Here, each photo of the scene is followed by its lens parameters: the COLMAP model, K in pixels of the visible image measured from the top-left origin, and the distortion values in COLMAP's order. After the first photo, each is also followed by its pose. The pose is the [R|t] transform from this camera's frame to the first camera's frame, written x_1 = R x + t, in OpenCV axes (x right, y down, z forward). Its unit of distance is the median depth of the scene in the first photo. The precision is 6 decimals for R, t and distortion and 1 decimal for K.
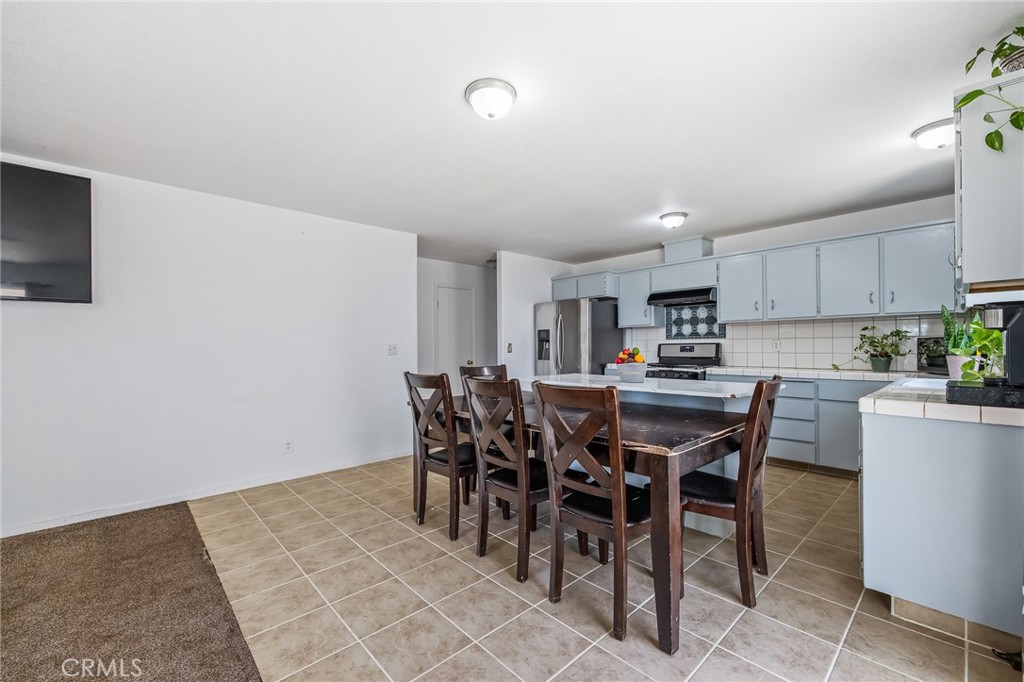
lens RADIAL K [[421.3, 0, 518.3], [0, 421.3, 346.8], [0, 0, 1]] dist [0.005010, 0.000749]
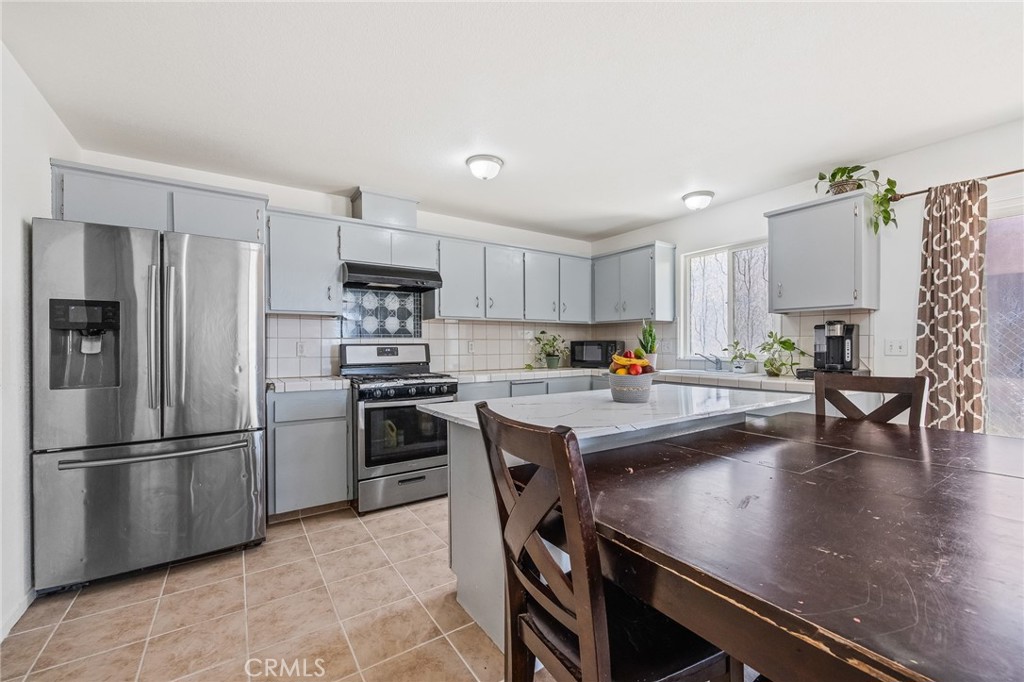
lens RADIAL K [[421.3, 0, 511.7], [0, 421.3, 342.7], [0, 0, 1]] dist [0.005010, 0.000749]
pose [[0.164402, 0.013659, 0.986299, -0.280687], [0.004122, 0.999886, -0.014534, 0.001199], [-0.986385, 0.006455, 0.164327, 0.742827]]
